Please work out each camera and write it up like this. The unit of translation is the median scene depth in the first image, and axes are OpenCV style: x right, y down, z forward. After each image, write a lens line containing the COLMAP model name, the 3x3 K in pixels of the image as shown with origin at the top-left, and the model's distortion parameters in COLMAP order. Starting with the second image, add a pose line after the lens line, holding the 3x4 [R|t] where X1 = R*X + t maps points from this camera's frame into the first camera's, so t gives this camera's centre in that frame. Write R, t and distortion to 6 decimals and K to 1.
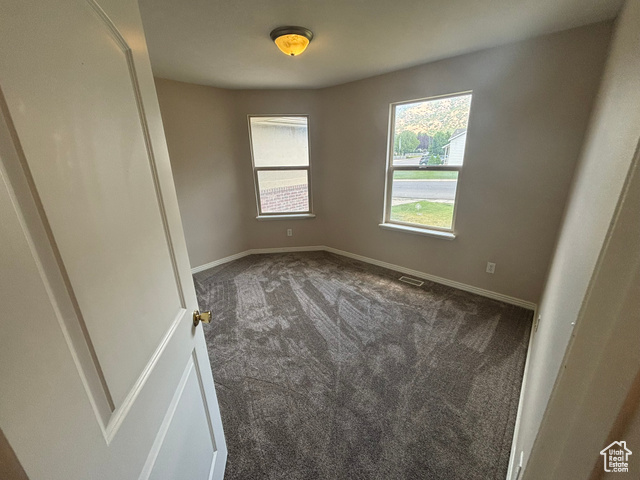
lens RADIAL K [[257.6, 0, 320.9], [0, 257.6, 244.7], [0, 0, 1]] dist [0.004699, -0.000867]
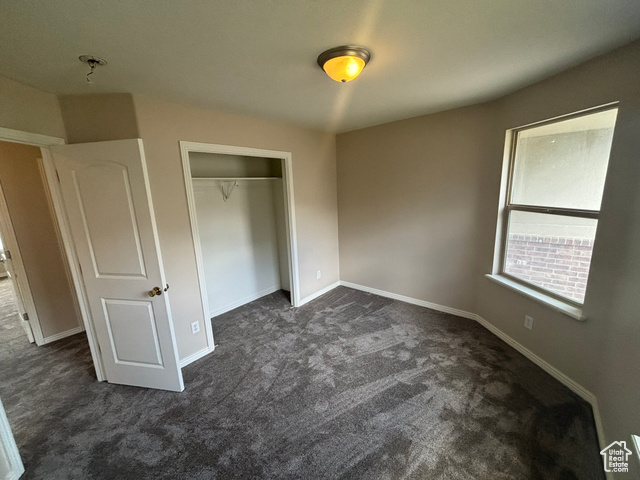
lens RADIAL K [[257.6, 0, 326.0], [0, 257.6, 238.3], [0, 0, 1]] dist [0.004699, -0.000867]
pose [[0.007503, 0.209467, -0.977787, 0.425433], [-0.297028, 0.934149, 0.197839, -0.219562], [0.954839, 0.288945, 0.069227, 0.549787]]
